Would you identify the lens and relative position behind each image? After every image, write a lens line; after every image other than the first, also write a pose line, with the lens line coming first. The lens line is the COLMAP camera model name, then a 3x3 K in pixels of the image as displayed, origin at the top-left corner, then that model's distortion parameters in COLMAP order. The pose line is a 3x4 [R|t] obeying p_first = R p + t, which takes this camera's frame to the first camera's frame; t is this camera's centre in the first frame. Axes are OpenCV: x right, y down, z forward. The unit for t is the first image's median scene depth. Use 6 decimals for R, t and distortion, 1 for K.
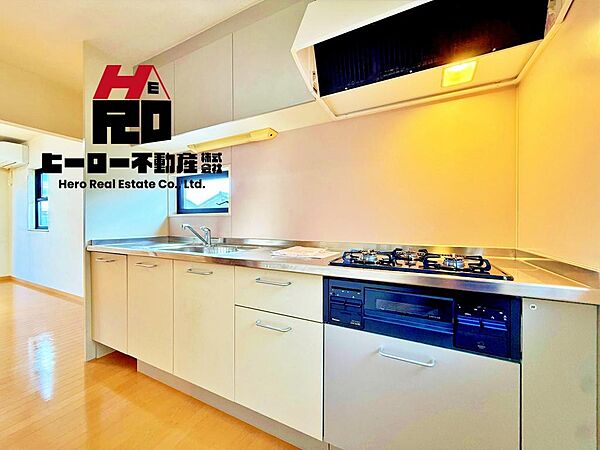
lens RADIAL K [[239.3, 0, 300.9], [0, 239.3, 223.4], [0, 0, 1]] dist [-0.001120, -0.000215]
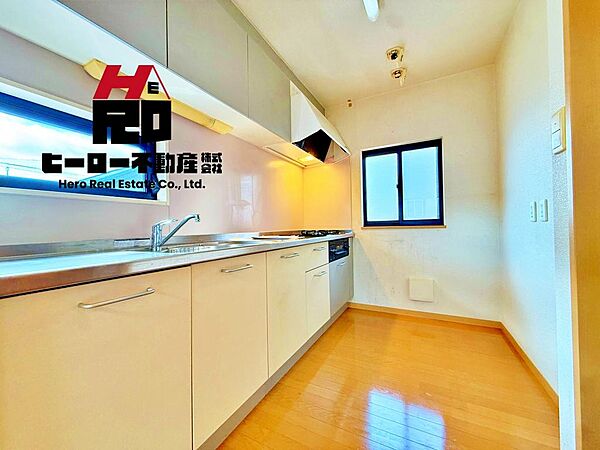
lens RADIAL K [[239.3, 0, 301.4], [0, 239.3, 224.3], [0, 0, 1]] dist [-0.001120, -0.000215]
pose [[0.005987, 0.009134, 0.999940, -1.546412], [0.026199, 0.999614, -0.009288, 0.061207], [-0.999639, 0.026253, 0.005745, 0.911030]]
